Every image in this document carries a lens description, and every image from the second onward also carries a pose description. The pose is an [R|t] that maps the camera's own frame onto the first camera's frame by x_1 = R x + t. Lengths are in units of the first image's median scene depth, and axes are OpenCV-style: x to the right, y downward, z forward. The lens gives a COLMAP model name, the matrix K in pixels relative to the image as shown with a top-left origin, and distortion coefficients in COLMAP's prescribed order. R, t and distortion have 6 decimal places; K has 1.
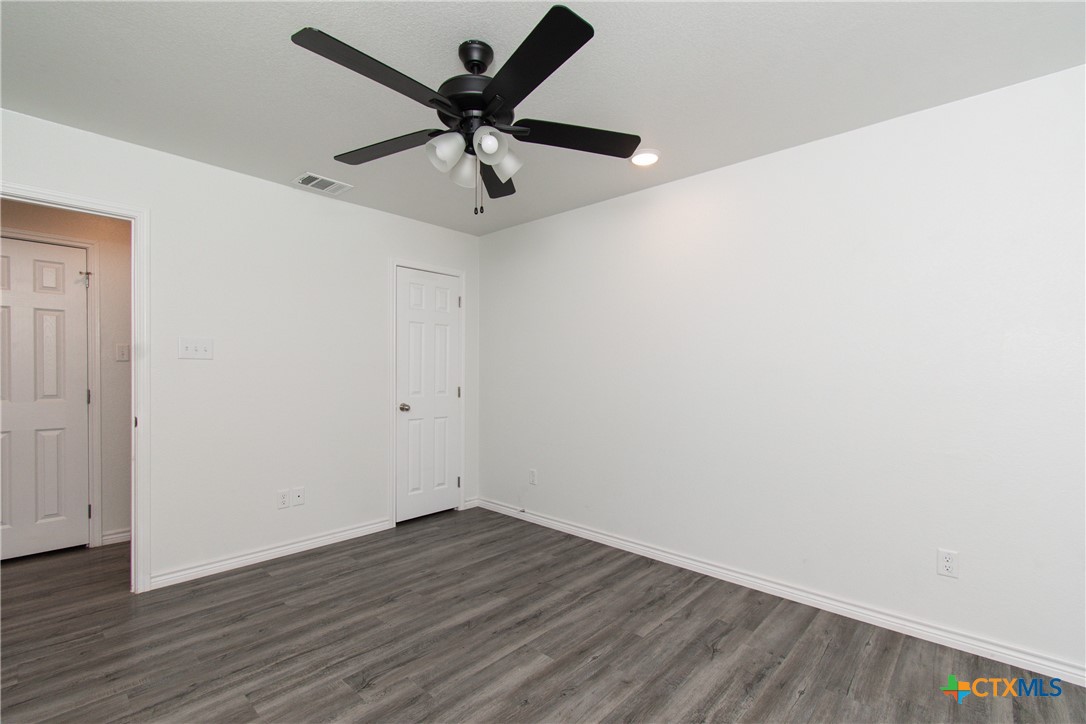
lens RADIAL K [[490.2, 0, 542.4], [0, 490.2, 371.0], [0, 0, 1]] dist [-0.000993, -0.002281]
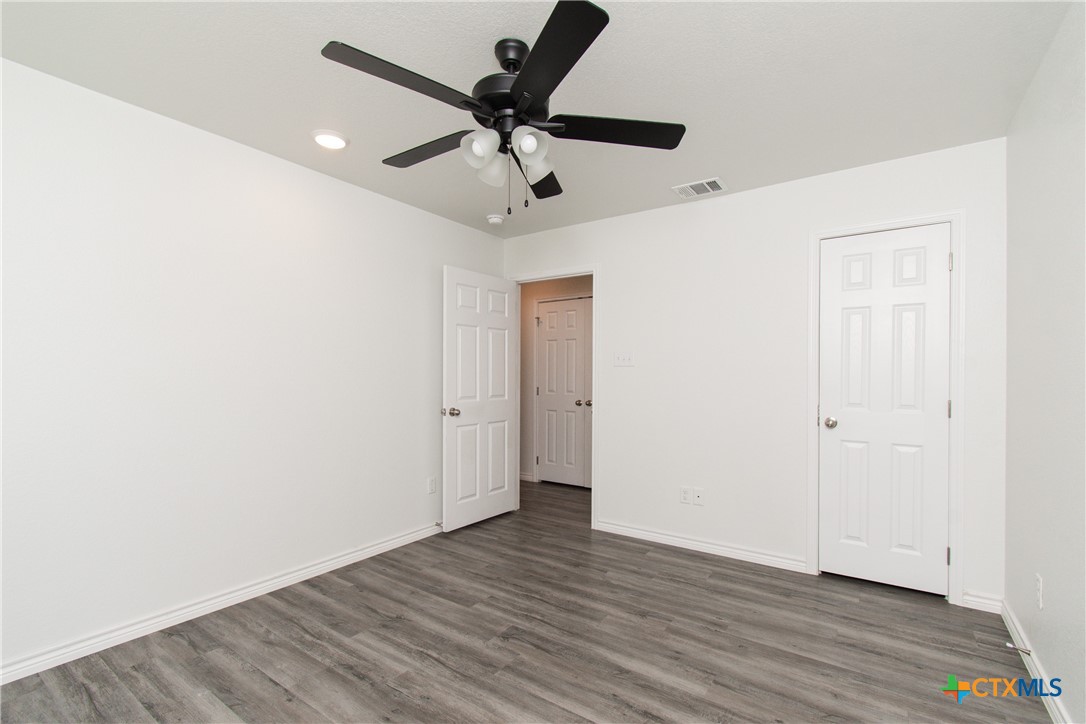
lens RADIAL K [[490.2, 0, 542.5], [0, 490.2, 368.3], [0, 0, 1]] dist [-0.000993, -0.002281]
pose [[0.121608, -0.019139, -0.992394, 0.574586], [-0.001427, 0.999810, -0.019457, 0.007370], [0.992577, 0.003782, 0.121558, 0.638522]]
